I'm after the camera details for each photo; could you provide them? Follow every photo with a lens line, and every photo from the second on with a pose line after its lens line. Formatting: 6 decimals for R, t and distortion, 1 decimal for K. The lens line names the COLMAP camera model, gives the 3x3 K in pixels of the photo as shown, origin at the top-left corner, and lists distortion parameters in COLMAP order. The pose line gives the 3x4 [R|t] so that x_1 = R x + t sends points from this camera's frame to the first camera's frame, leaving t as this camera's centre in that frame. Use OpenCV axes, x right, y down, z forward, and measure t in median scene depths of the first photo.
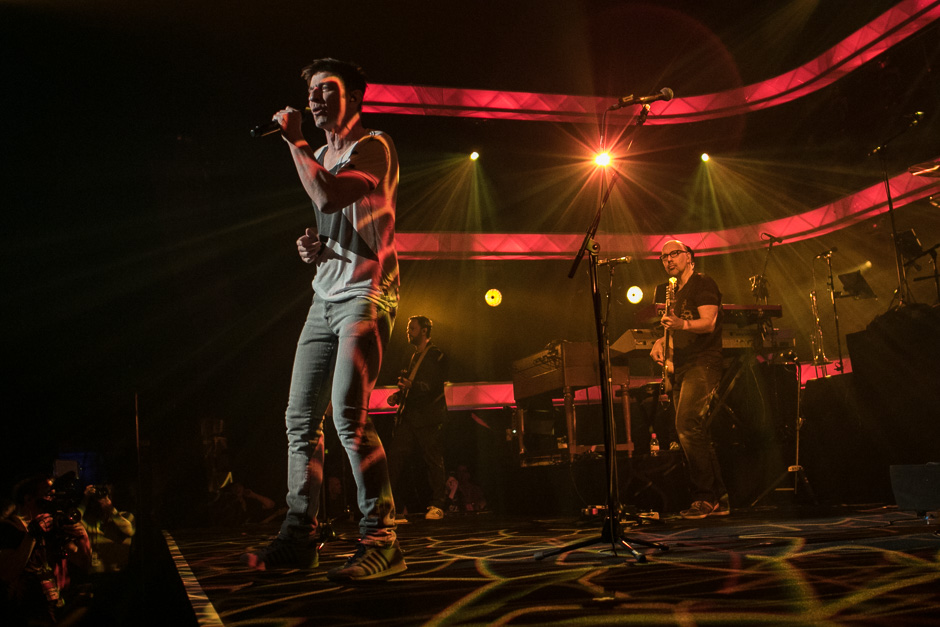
lens RADIAL K [[1075.5, 0, 470.0], [0, 1075.5, 313.5], [0, 0, 1]] dist [-0.019122, -0.017655]
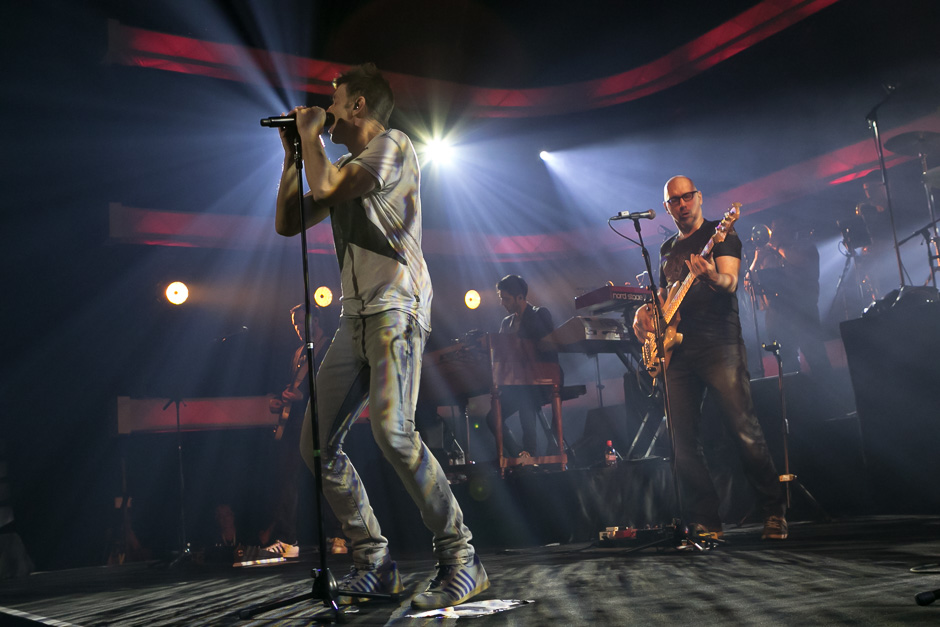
lens RADIAL K [[1091.9, 0, 470.0], [0, 1091.9, 313.5], [0, 0, 1]] dist [0.003046, -0.003607]
pose [[0.966456, 0.024037, 0.255707, -0.094132], [-0.016381, 0.999353, -0.032028, 0.026076], [-0.256311, 0.026765, 0.966224, 0.126302]]
